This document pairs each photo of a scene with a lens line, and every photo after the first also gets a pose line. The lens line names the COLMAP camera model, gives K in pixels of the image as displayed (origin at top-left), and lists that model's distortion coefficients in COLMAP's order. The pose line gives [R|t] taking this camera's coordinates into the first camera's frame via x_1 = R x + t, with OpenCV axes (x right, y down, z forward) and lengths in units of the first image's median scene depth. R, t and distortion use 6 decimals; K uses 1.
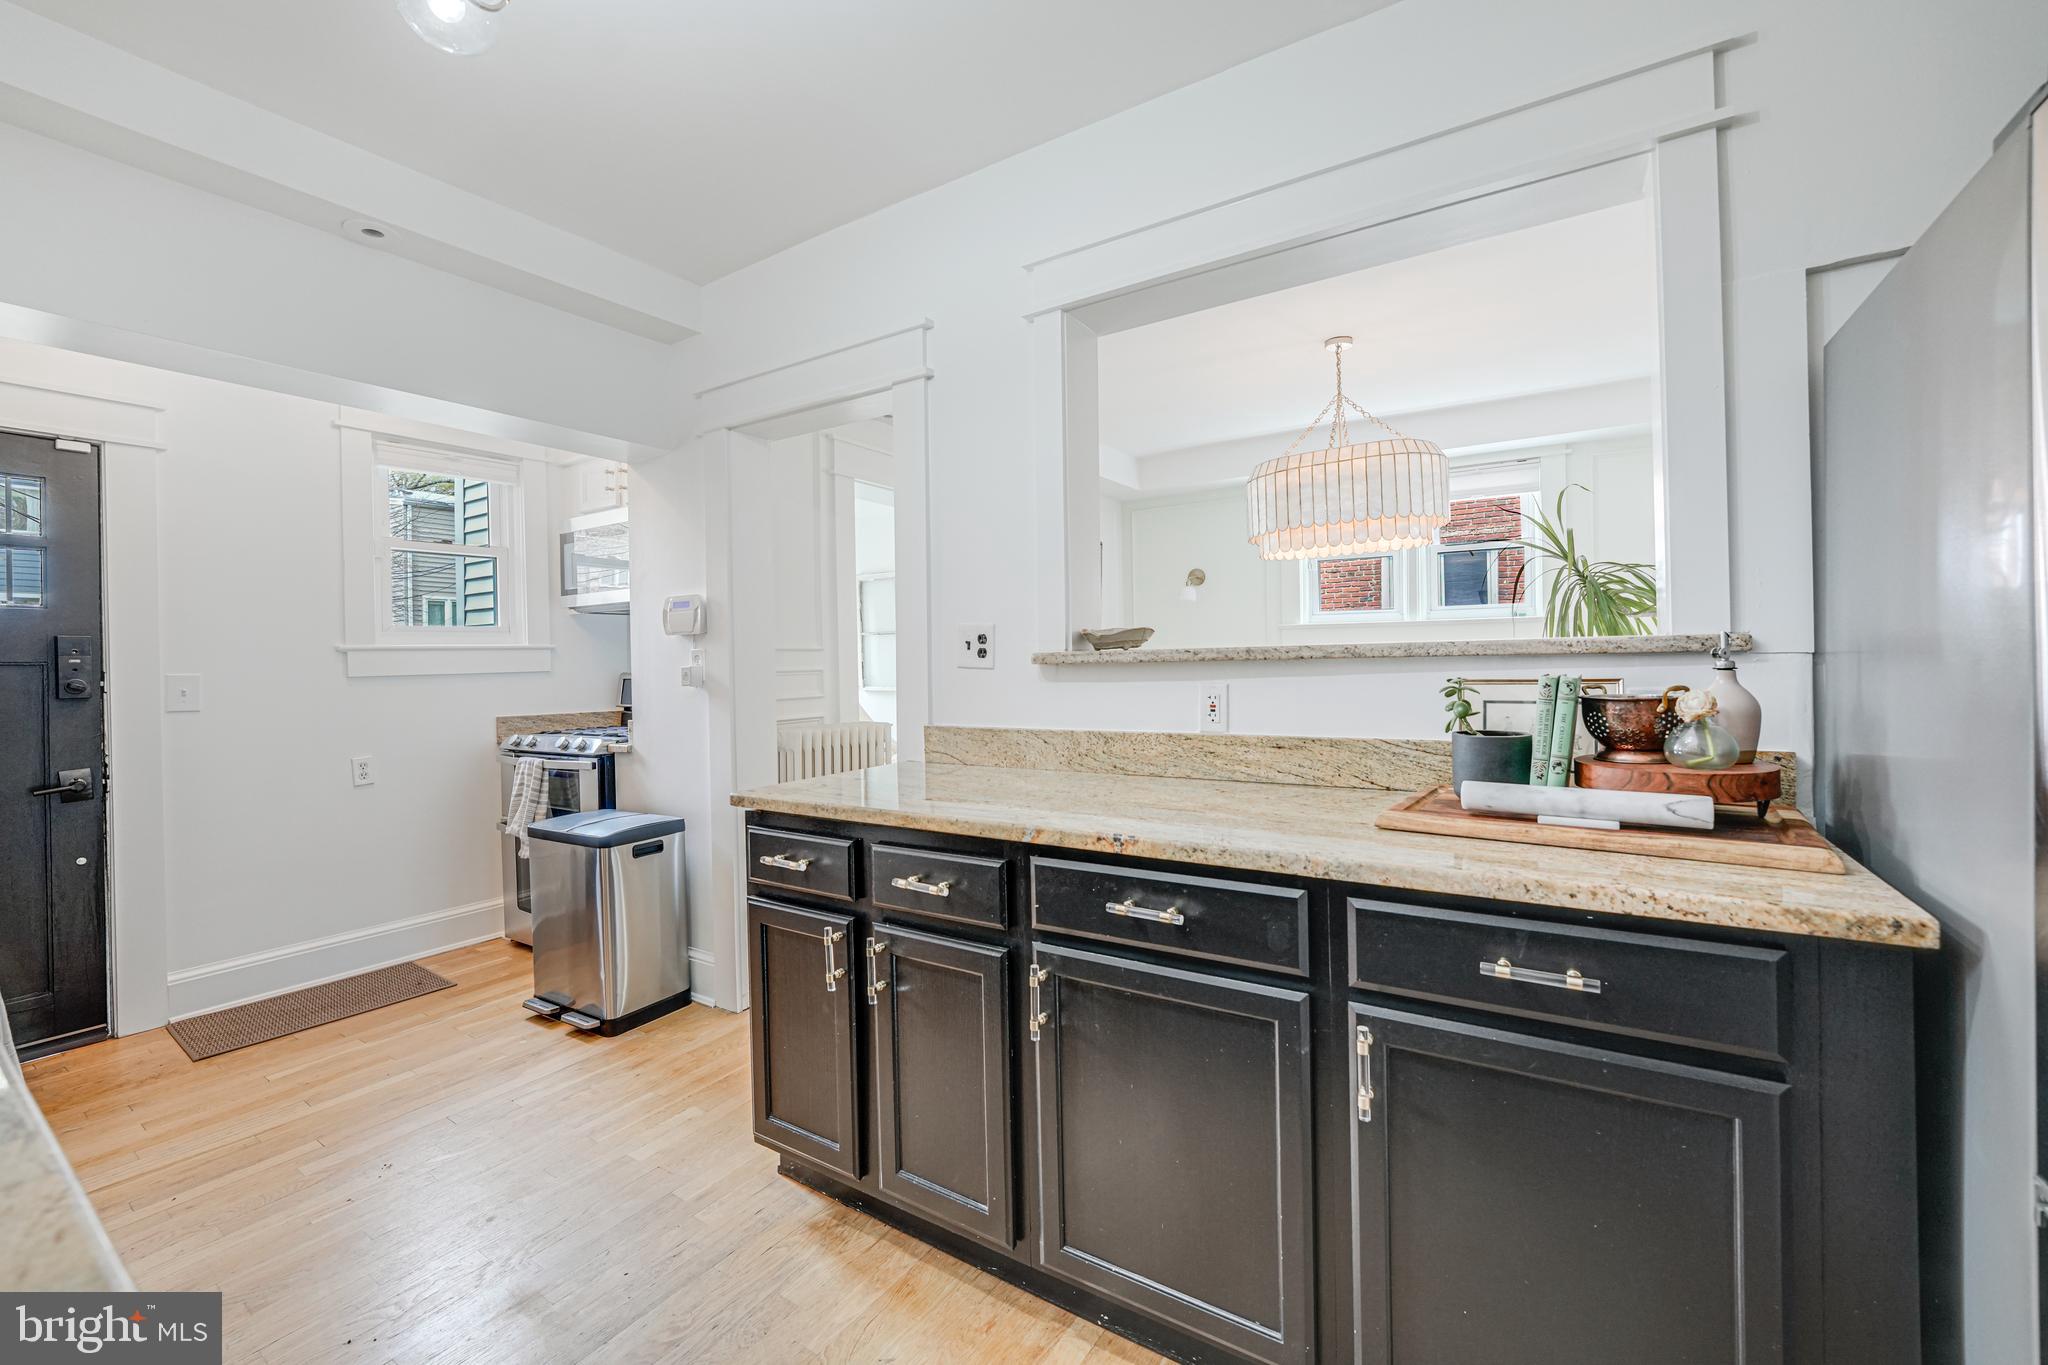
lens RADIAL K [[825.9, 0, 1019.5], [0, 825.9, 666.2], [0, 0, 1]] dist [-0.009968, 0.000365]
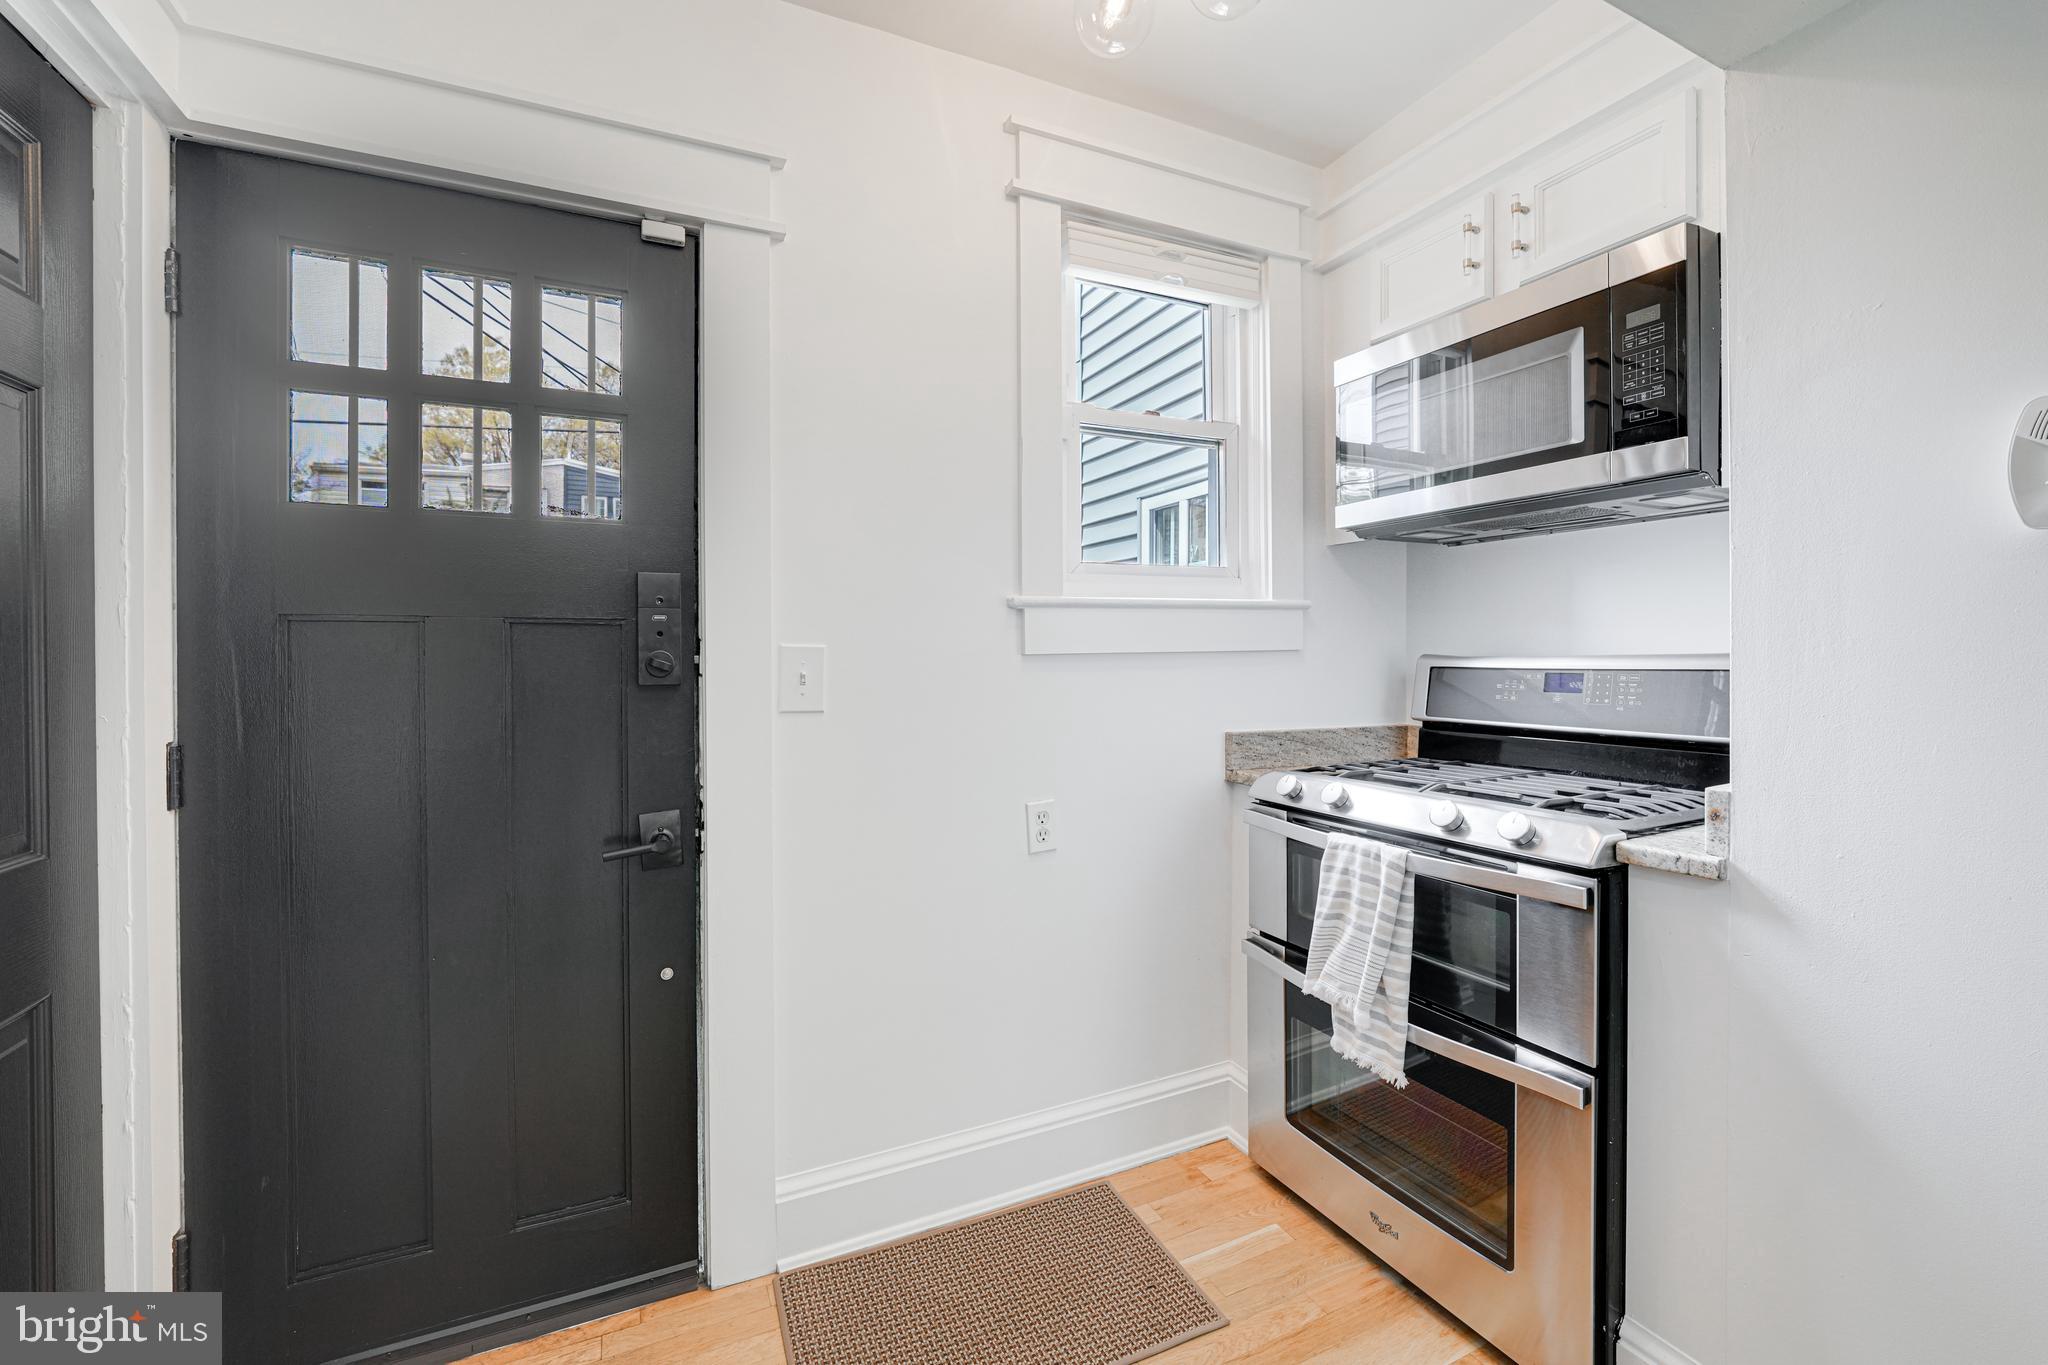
lens RADIAL K [[843.6, 0, 1019.3], [0, 843.6, 654.3], [0, 0, 1]] dist [-0.020147, 0.000122]
pose [[0.859018, 0.017815, -0.511636, -0.611150], [-0.014144, 0.999839, 0.011066, 0.007954], [0.511751, -0.002269, 0.859131, 0.590999]]
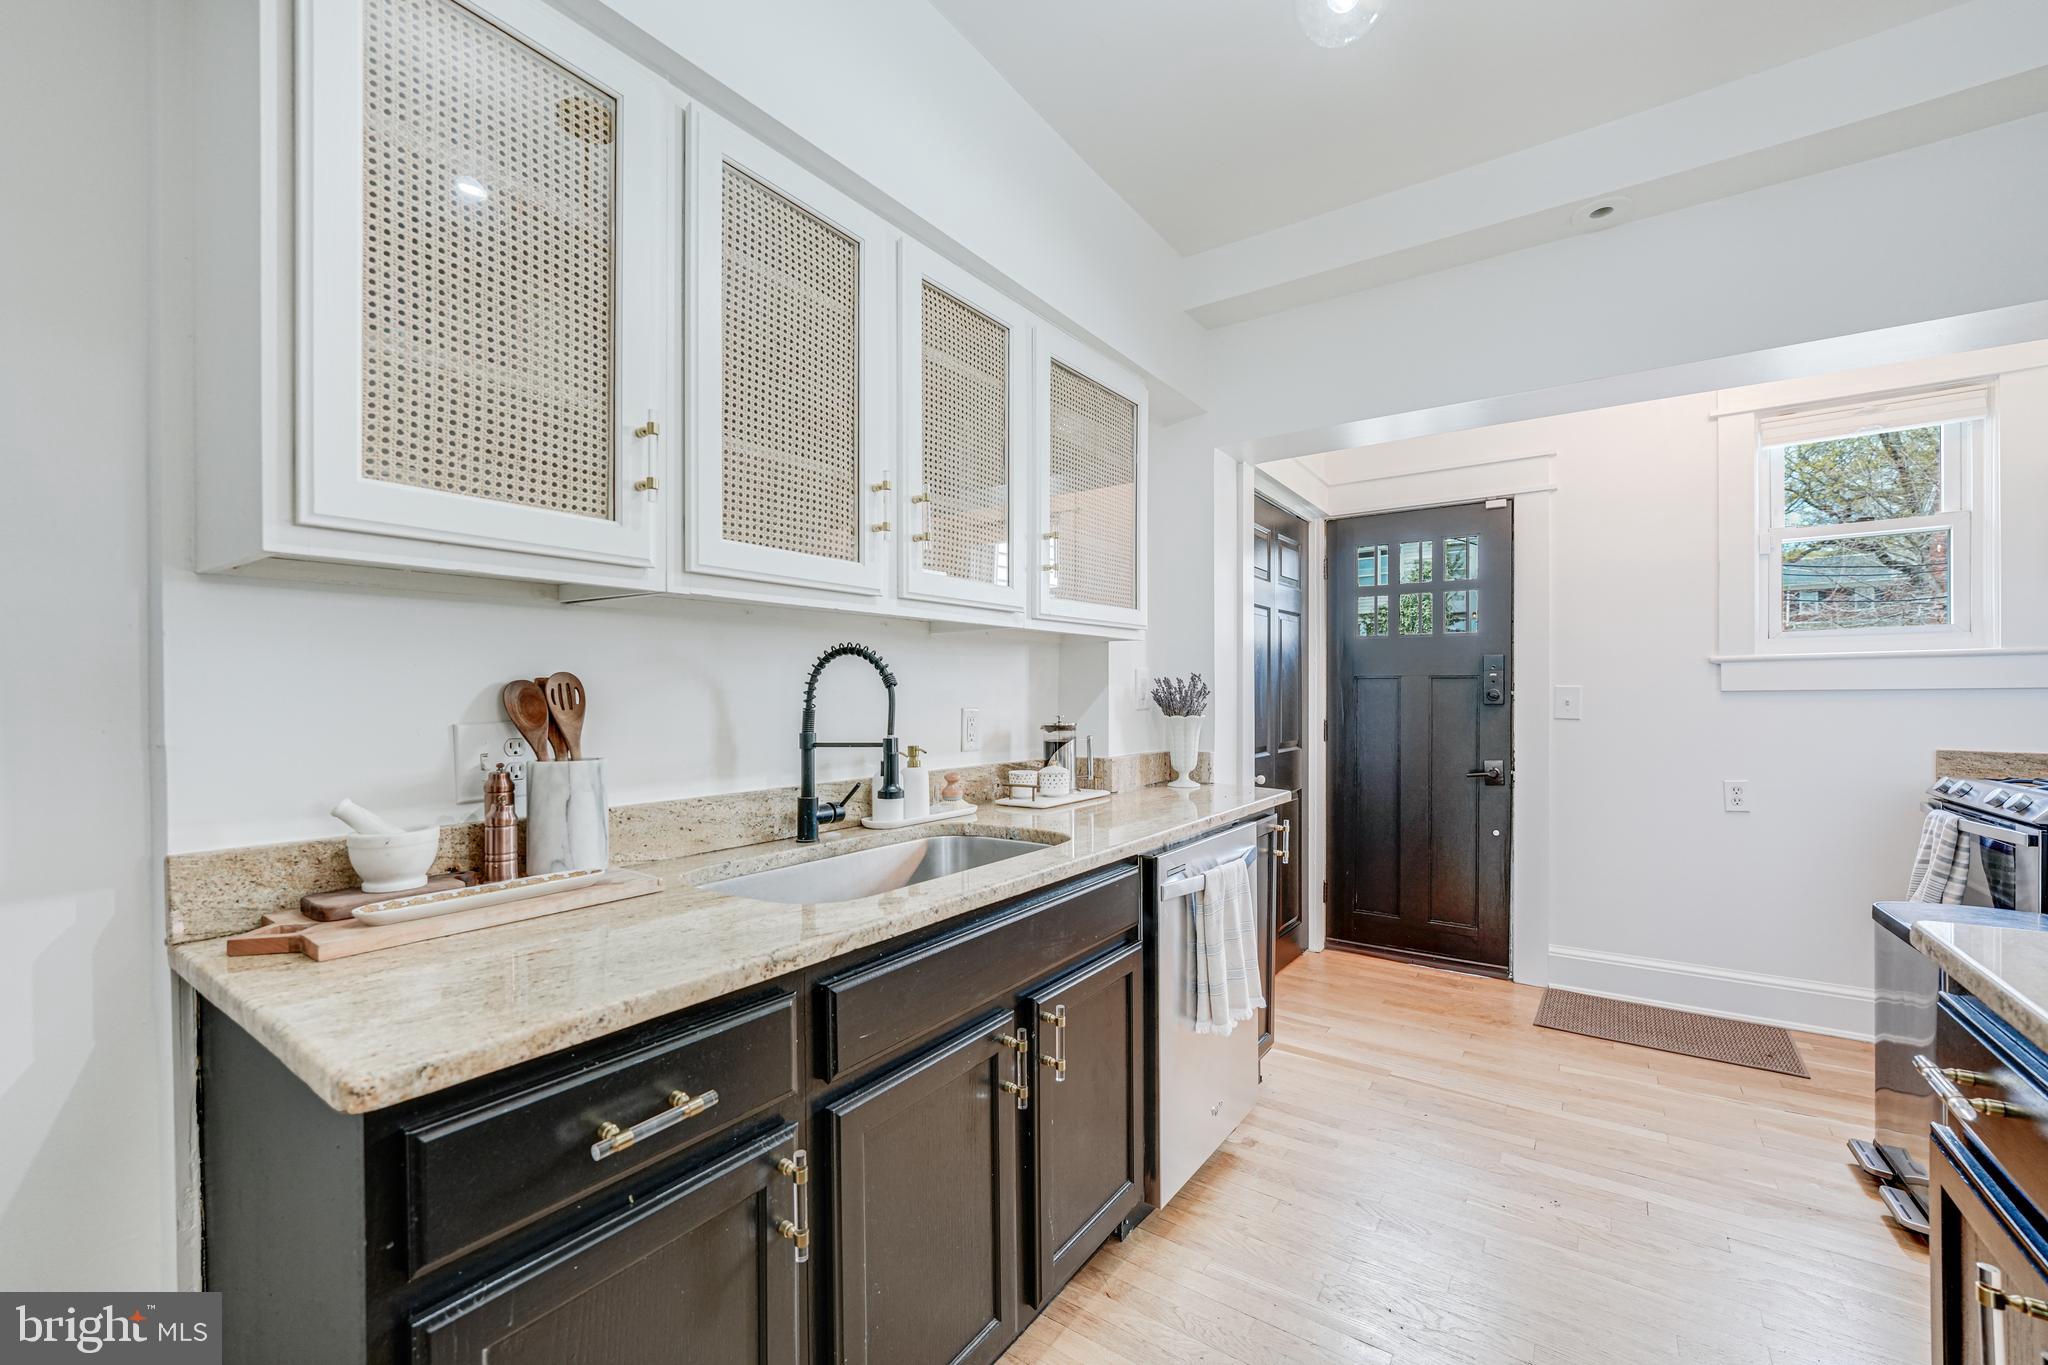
lens RADIAL K [[831.3, 0, 1032.9], [0, 831.3, 701.4], [0, 0, 1]] dist [-0.002138, 0.000235]
pose [[-0.007756, 0.031177, -0.999484, 0.128022], [-0.000120, 0.999514, 0.031179, -0.004374], [0.999970, 0.000362, -0.007749, 0.274647]]
